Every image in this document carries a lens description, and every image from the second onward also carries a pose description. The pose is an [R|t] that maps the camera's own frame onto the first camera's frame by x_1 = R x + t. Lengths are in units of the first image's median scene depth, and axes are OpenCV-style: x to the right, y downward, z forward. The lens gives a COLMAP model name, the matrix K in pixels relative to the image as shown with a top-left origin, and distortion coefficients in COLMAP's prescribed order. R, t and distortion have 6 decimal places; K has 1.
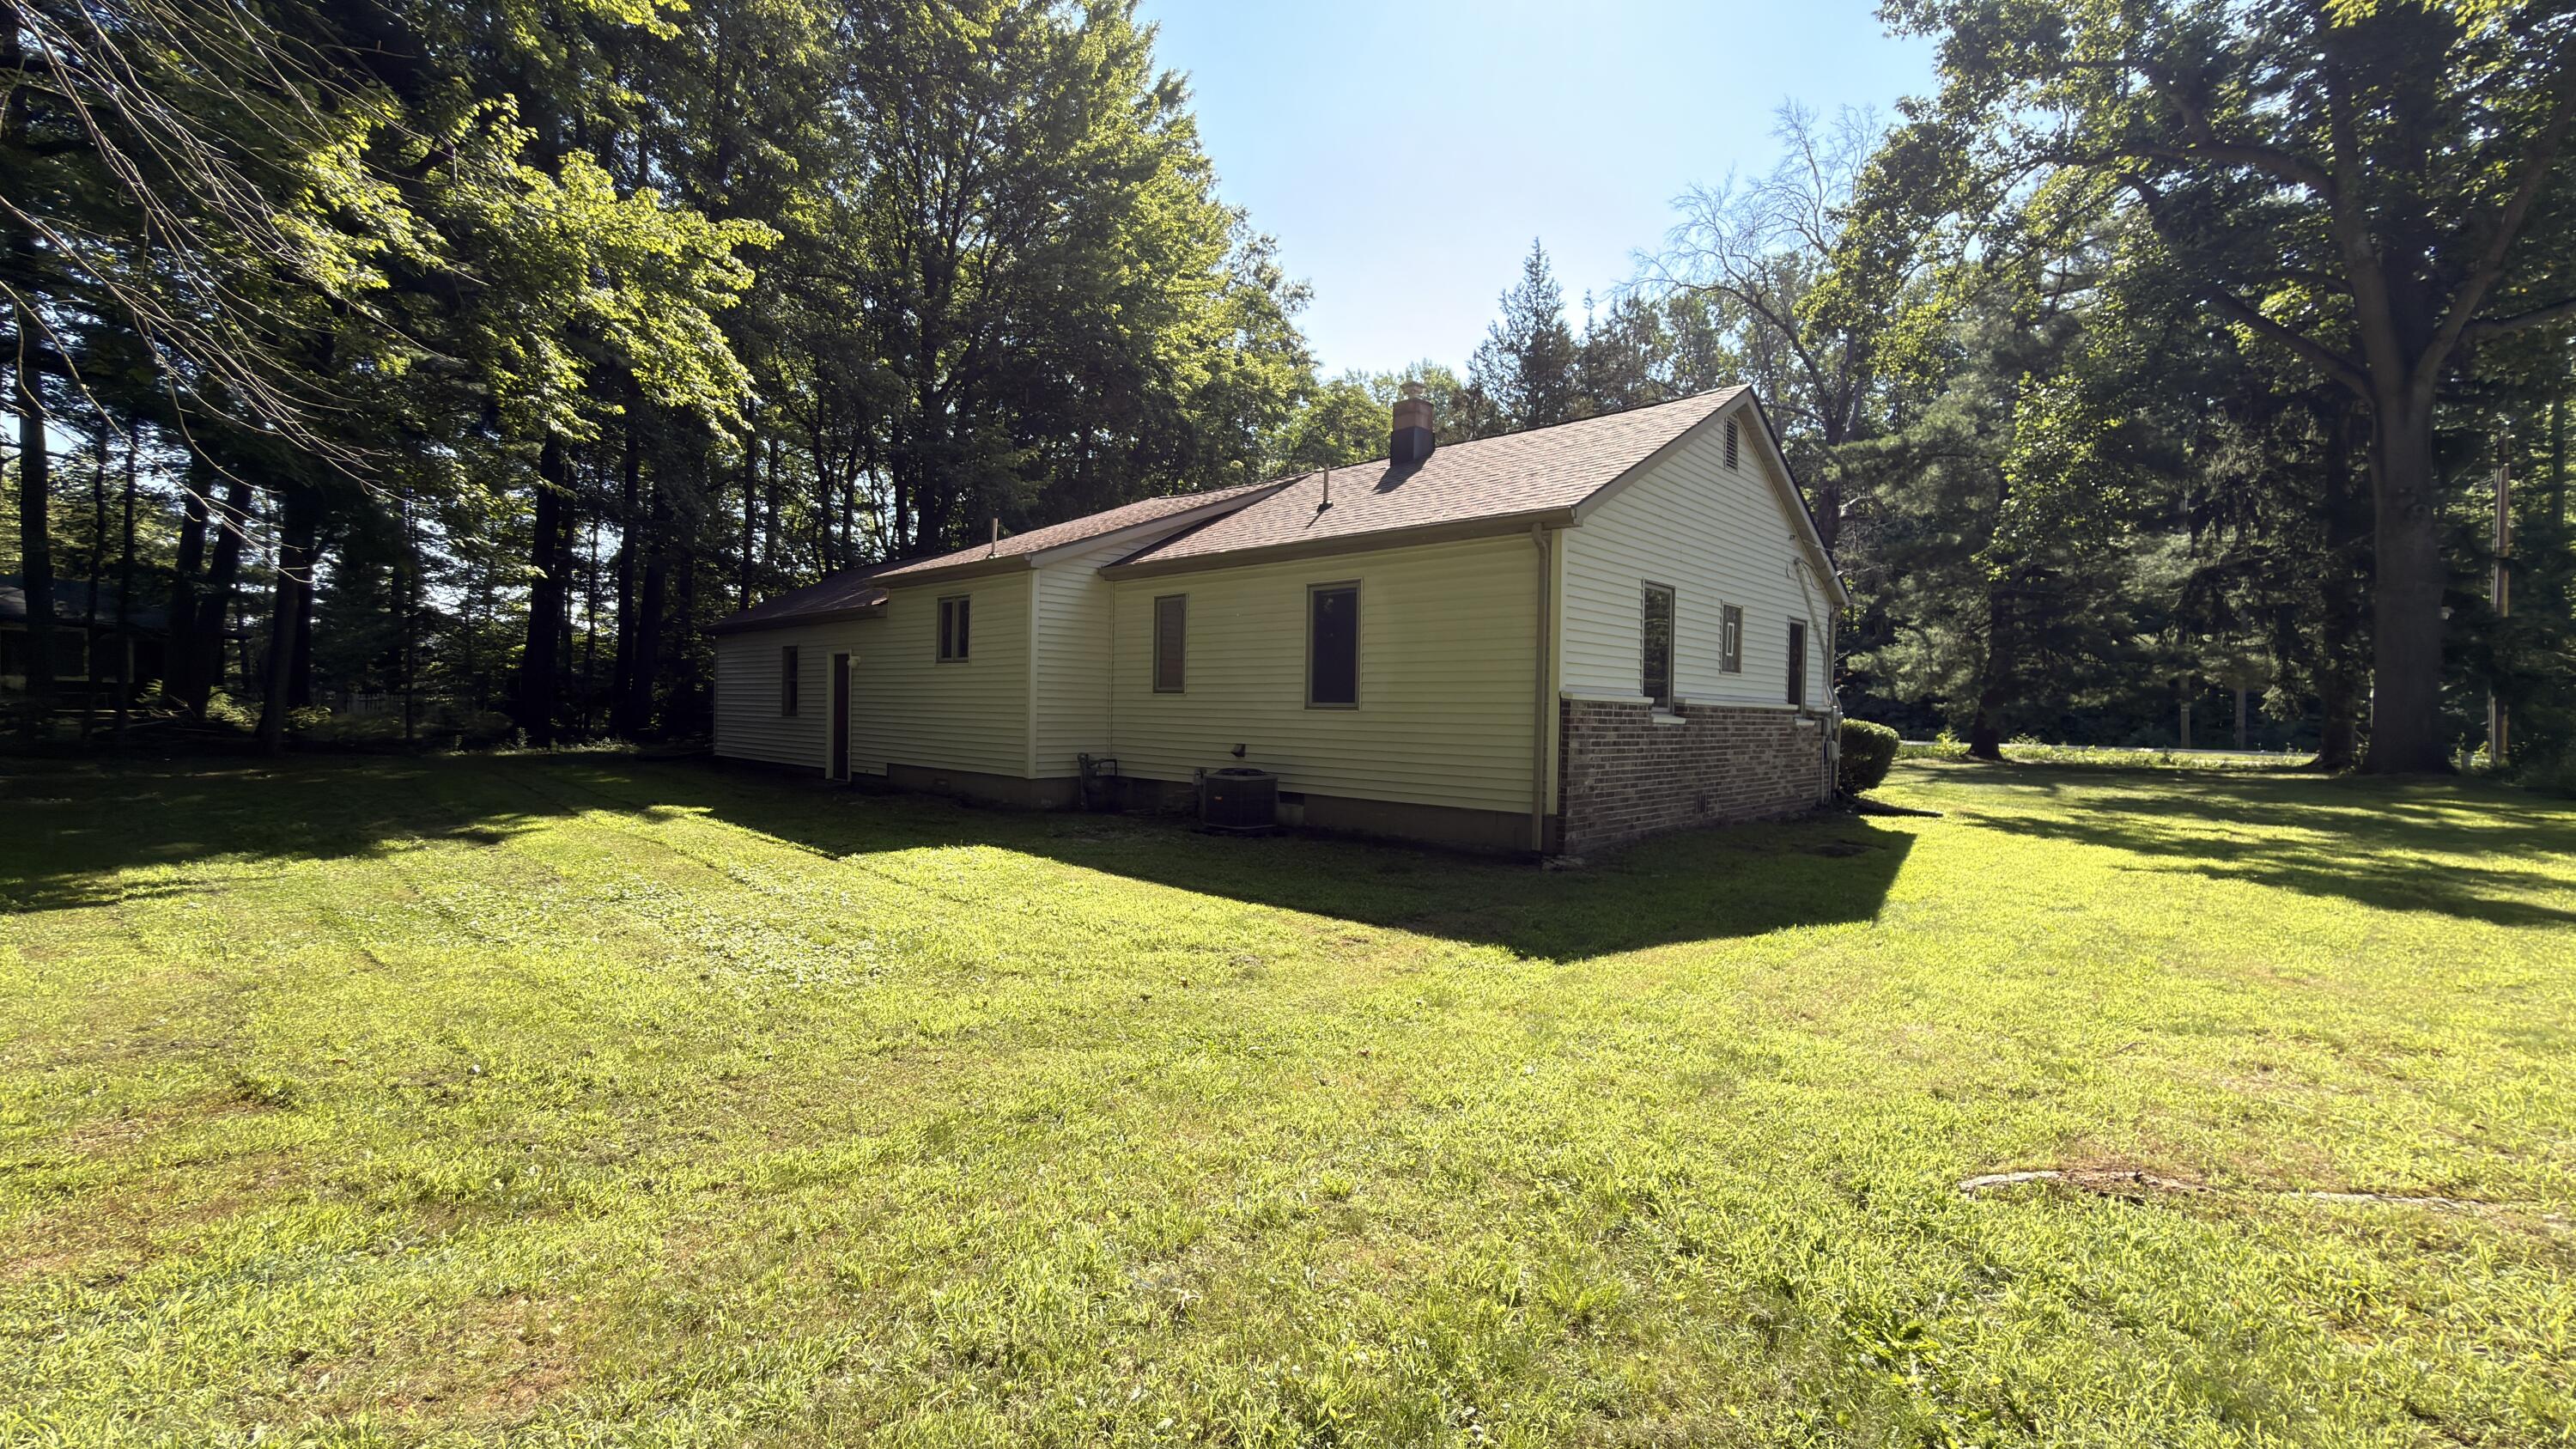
lens RADIAL K [[1042.3, 0, 1288.0], [0, 1042.3, 724.5], [0, 0, 1]] dist [-0.000074, 0.000136]
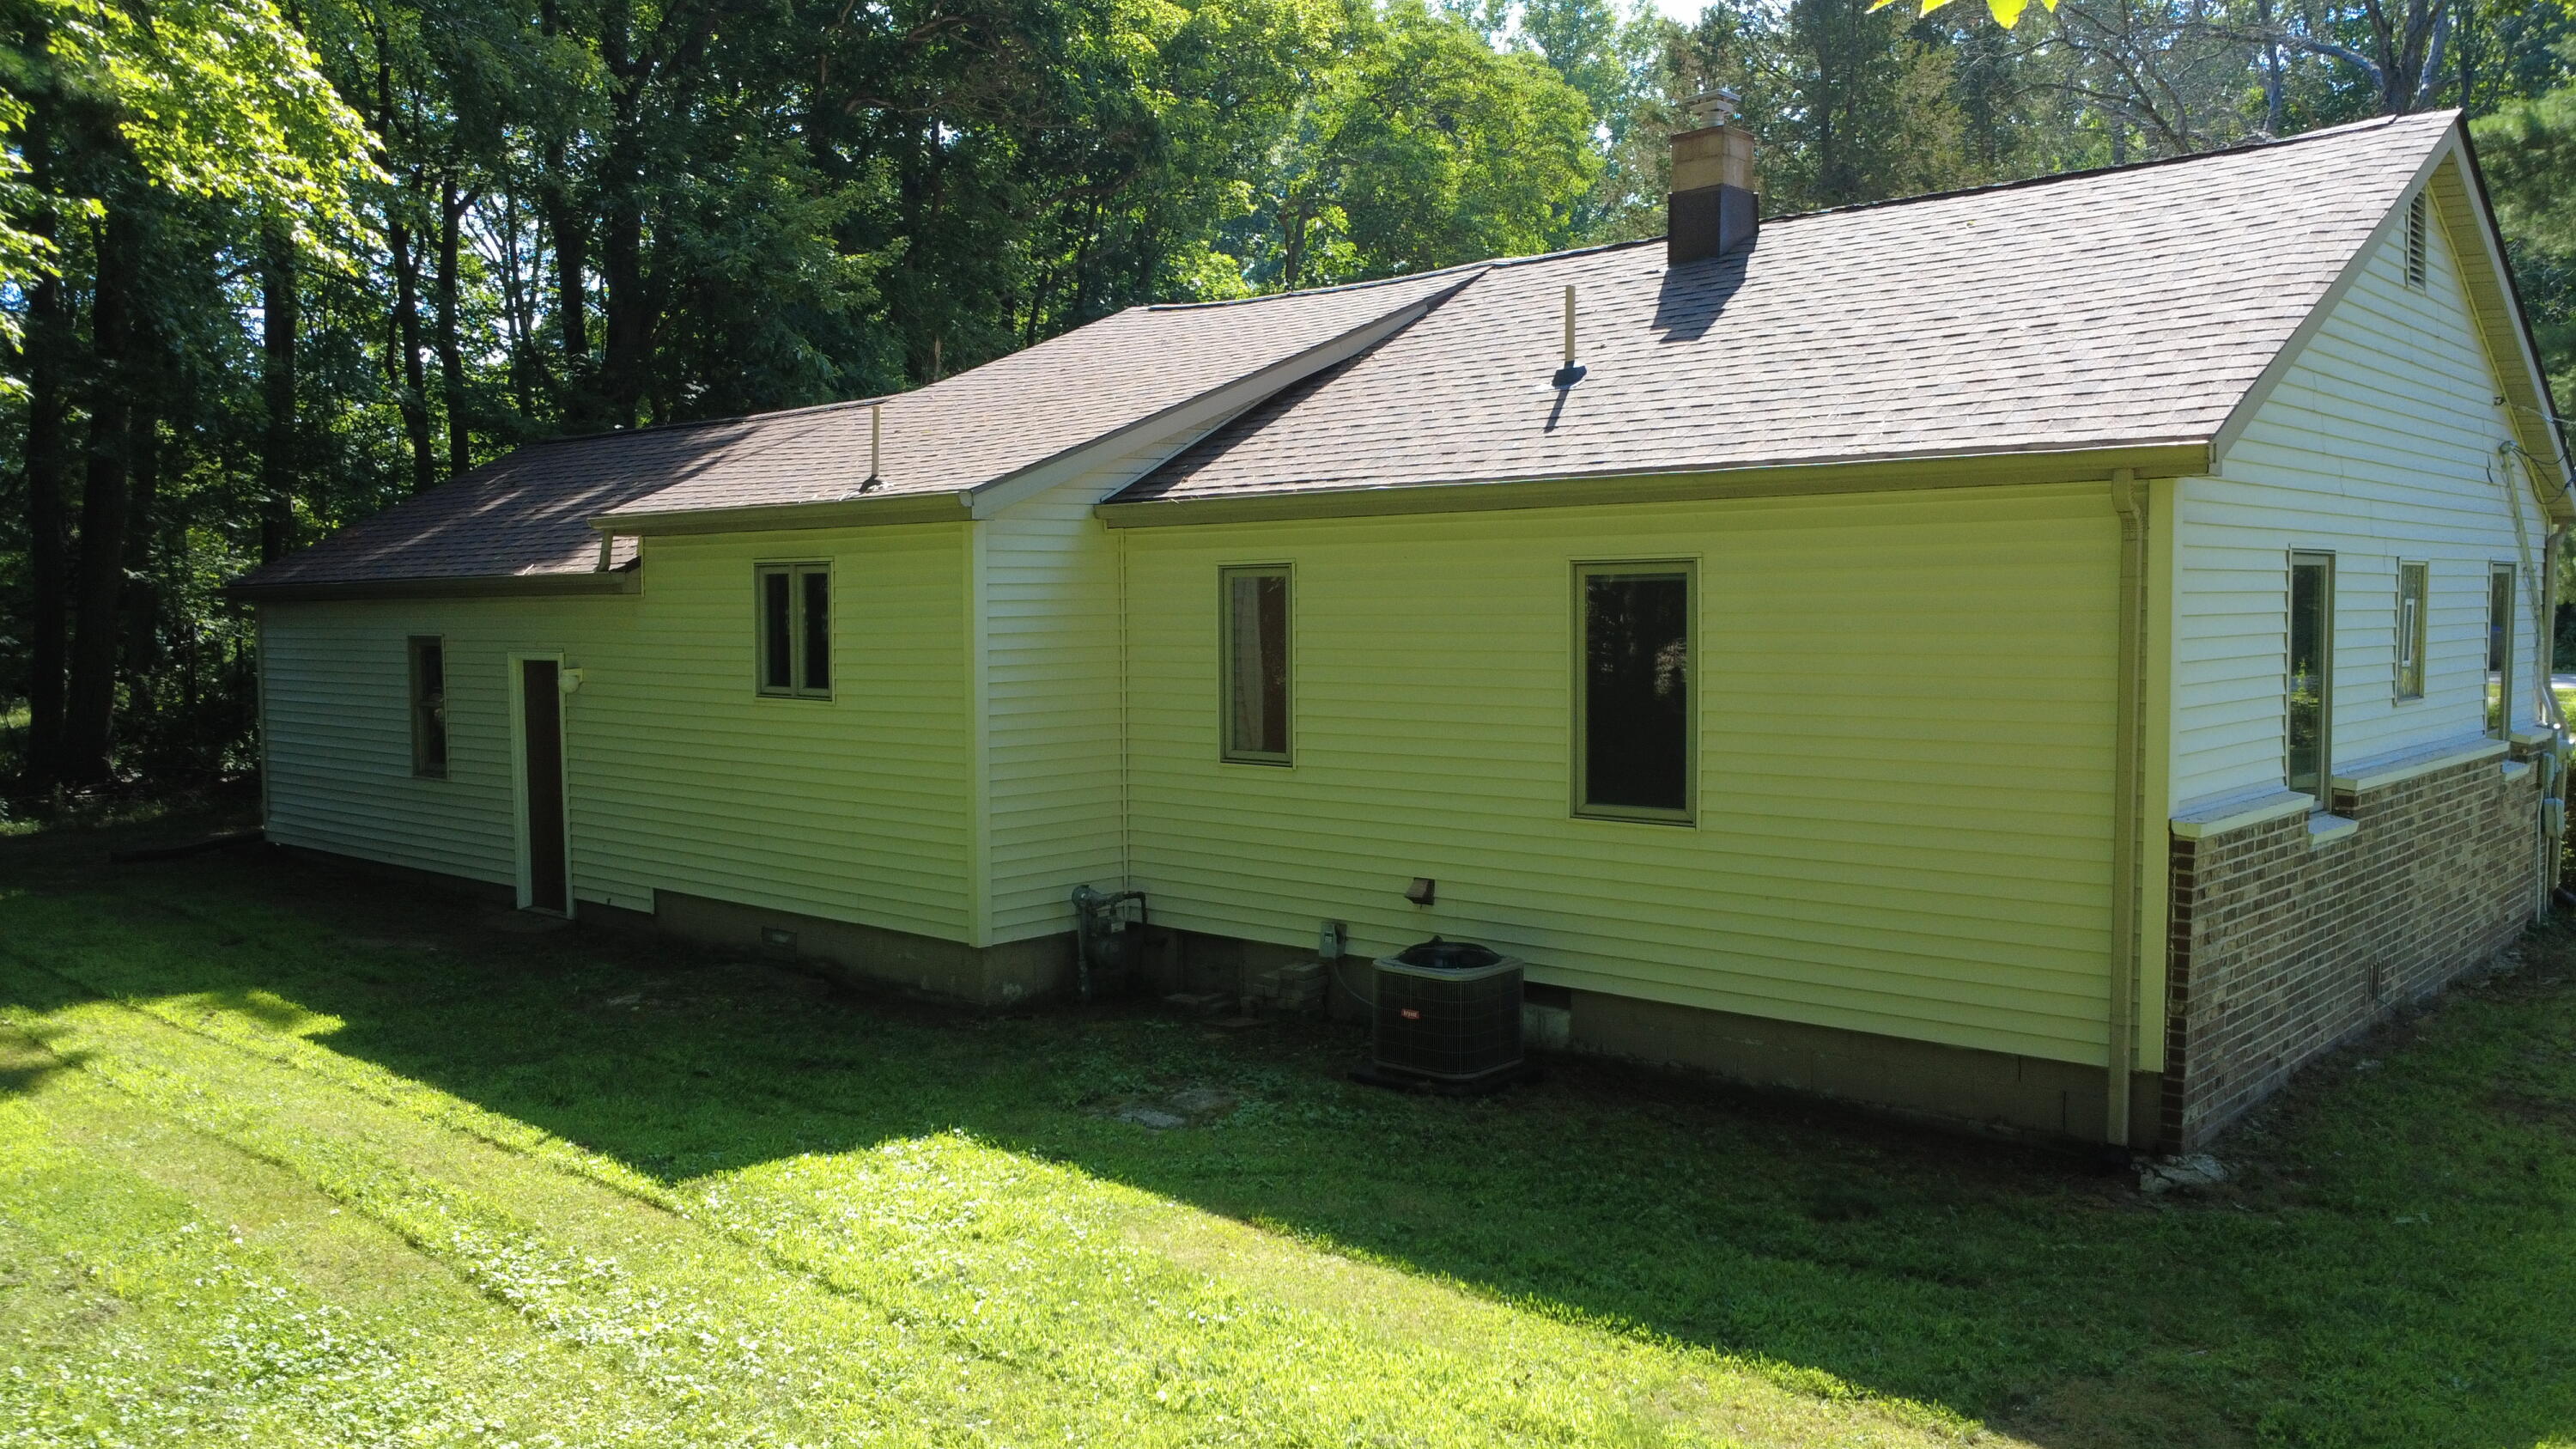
lens RADIAL K [[1980.0, 0, 1288.0], [0, 1980.0, 724.5], [0, 0, 1]] dist [0.005493, -0.002892]
pose [[0.999509, -0.027497, 0.015021, -0.115471], [0.026727, 0.998429, 0.049242, -0.096046], [-0.016352, -0.048817, 0.998674, 0.071411]]
